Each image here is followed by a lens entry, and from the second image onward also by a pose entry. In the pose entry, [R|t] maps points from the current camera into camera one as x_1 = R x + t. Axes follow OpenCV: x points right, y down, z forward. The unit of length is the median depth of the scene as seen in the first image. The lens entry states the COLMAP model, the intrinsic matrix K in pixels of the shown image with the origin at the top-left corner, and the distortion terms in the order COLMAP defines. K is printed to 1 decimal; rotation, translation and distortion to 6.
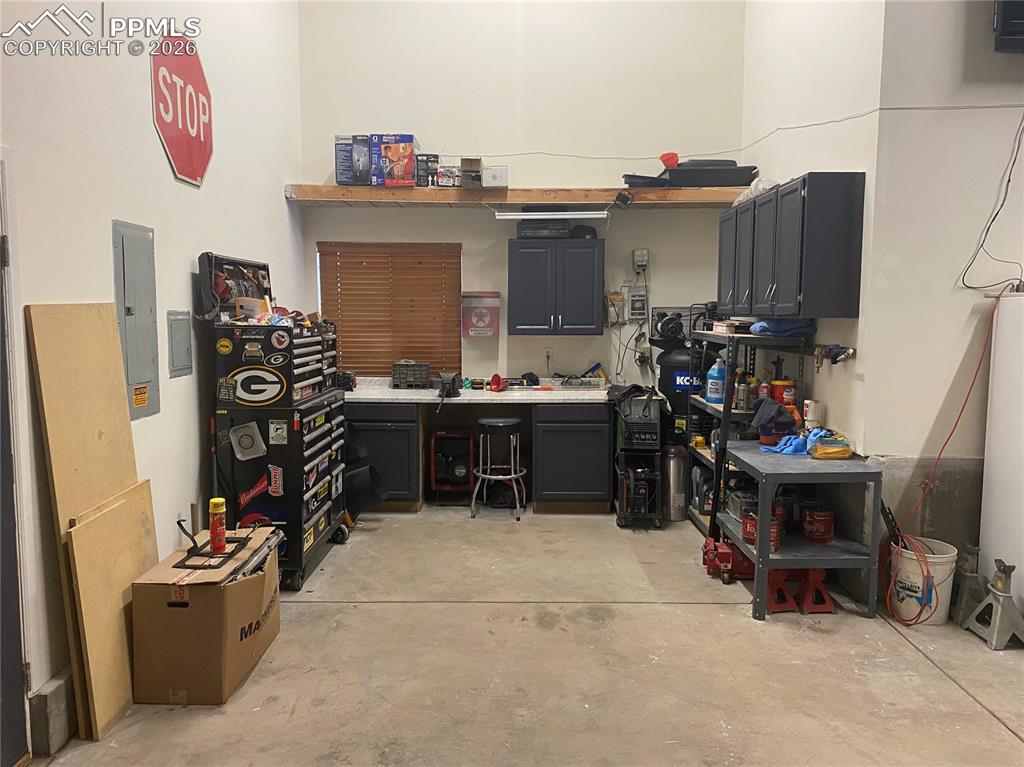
lens RADIAL K [[778.8, 0, 506.1], [0, 778.8, 385.4], [0, 0, 1]] dist [0.009404, 0.000775]
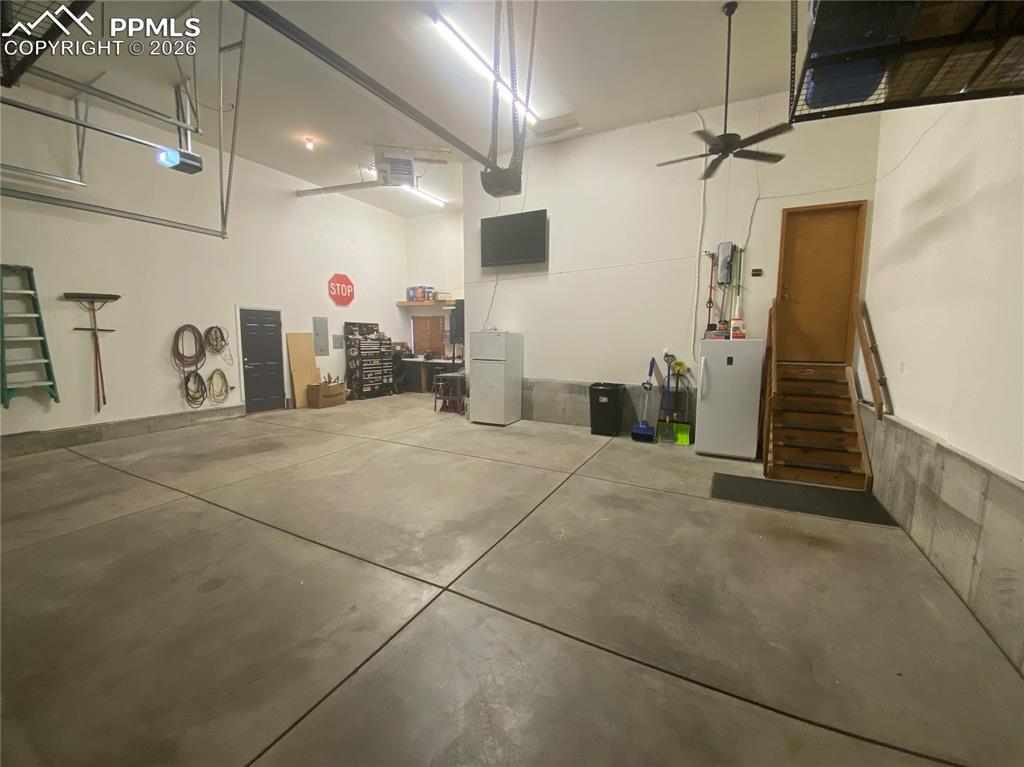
lens RADIAL K [[411.4, 0, 512.0], [0, 411.4, 383.5], [0, 0, 1]] dist [0.024798, -0.022287]
pose [[0.886934, 0.053948, -0.458736, 1.129064], [-0.048209, 0.998544, 0.024222, 0.057861], [0.459374, 0.000632, 0.888243, -0.484015]]
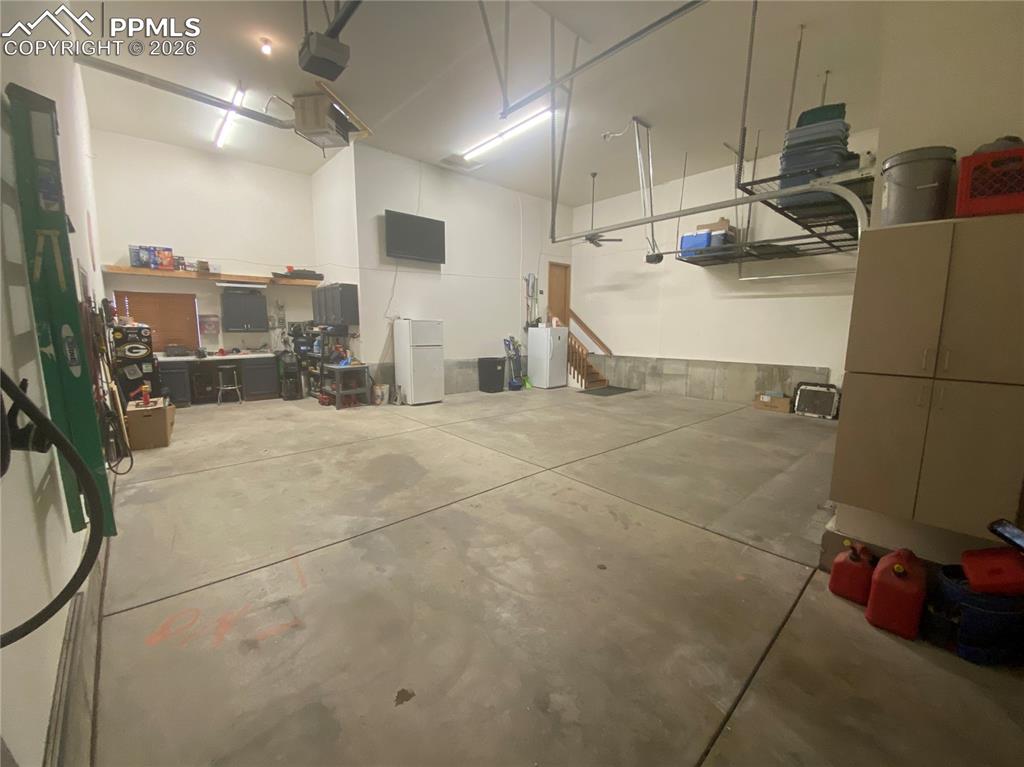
lens RADIAL K [[411.4, 0, 512.0], [0, 411.4, 383.5], [0, 0, 1]] dist [0.024798, -0.022287]
pose [[0.738024, -0.091069, 0.668601, -0.235596], [0.063532, 0.995827, 0.065512, 0.073434], [-0.671777, -0.005872, 0.740730, -0.639506]]
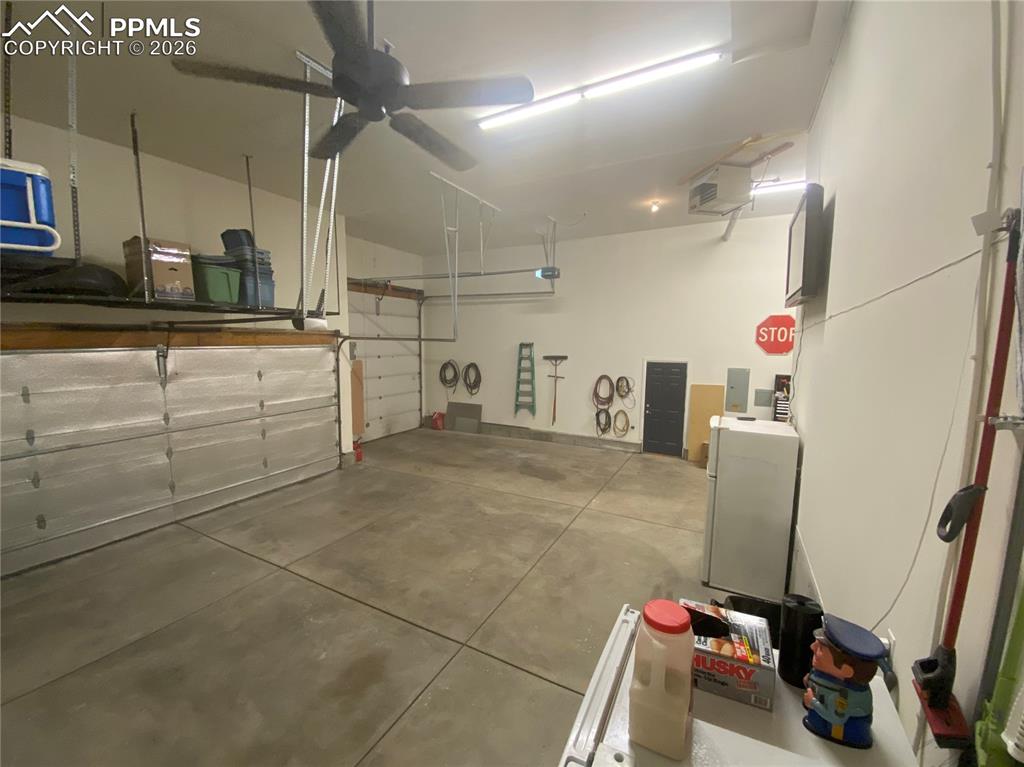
lens RADIAL K [[411.4, 0, 512.0], [0, 411.4, 383.5], [0, 0, 1]] dist [0.024798, -0.022287]
pose [[-0.475353, 0.088480, -0.875335, 1.327117], [-0.094828, 0.983981, 0.150958, -0.216510], [0.874670, 0.154765, -0.459348, 0.589081]]
